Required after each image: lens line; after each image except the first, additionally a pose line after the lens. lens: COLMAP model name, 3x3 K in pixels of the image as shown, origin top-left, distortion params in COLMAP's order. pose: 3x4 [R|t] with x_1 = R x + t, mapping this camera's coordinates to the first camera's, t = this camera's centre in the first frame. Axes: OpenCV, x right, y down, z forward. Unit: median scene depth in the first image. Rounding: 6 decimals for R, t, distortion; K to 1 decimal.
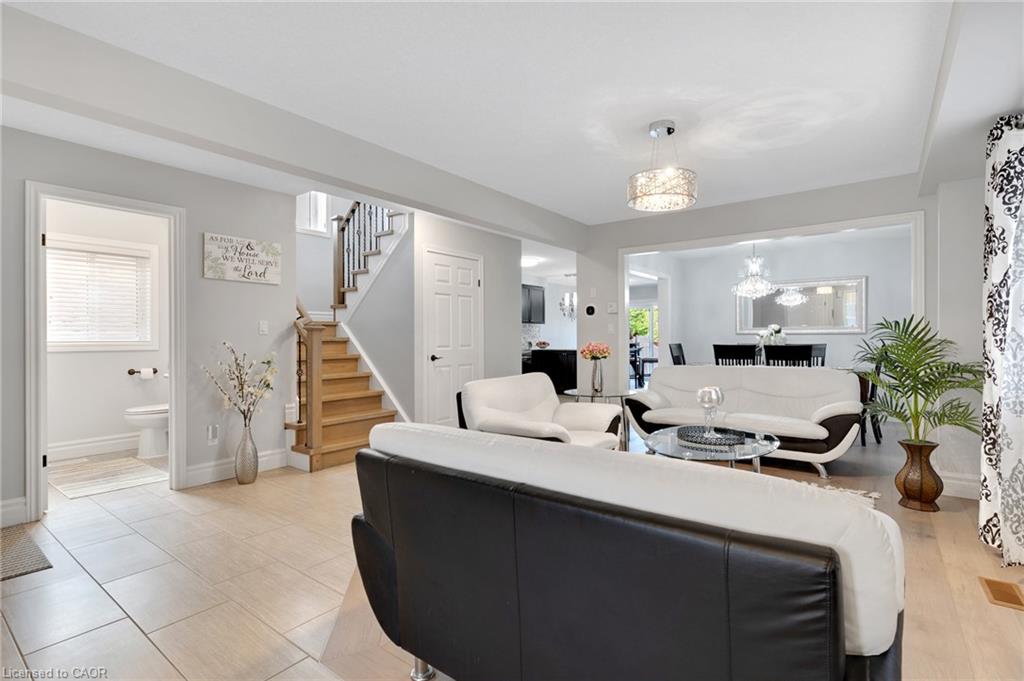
lens RADIAL K [[489.5, 0, 510.8], [0, 489.5, 340.8], [0, 0, 1]] dist [0.005395, -0.000954]
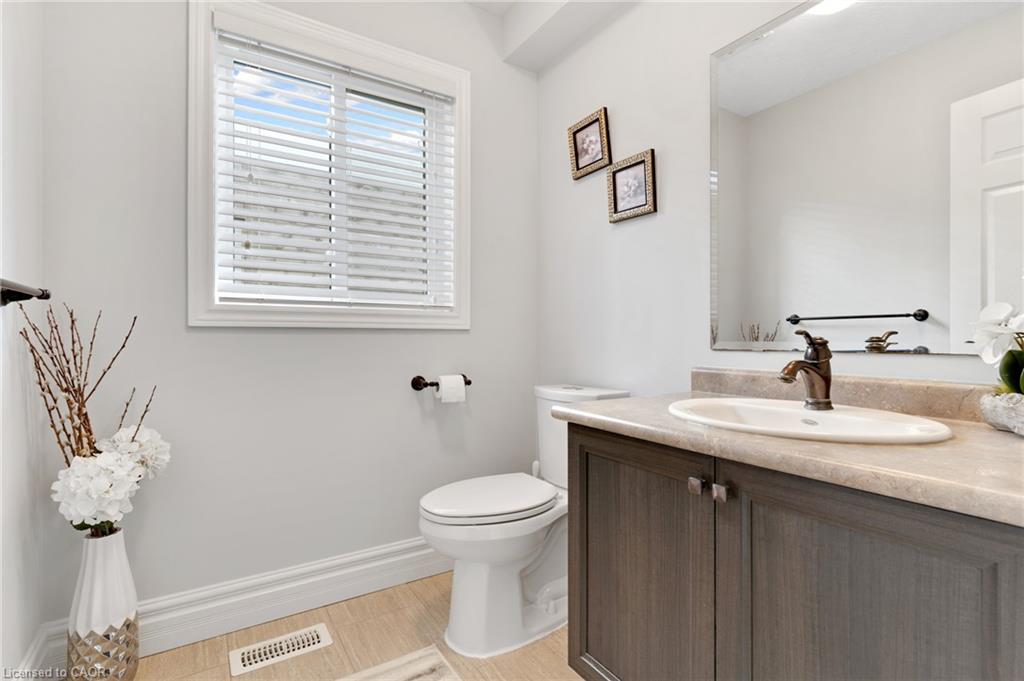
lens RADIAL K [[489.5, 0, 511.9], [0, 489.5, 338.4], [0, 0, 1]] dist [0.005395, -0.000954]
pose [[0.937448, 0.002703, -0.348116, -0.497377], [-0.004082, 0.999986, -0.003227, 0.025064], [0.348102, 0.004446, 0.937446, 0.578476]]
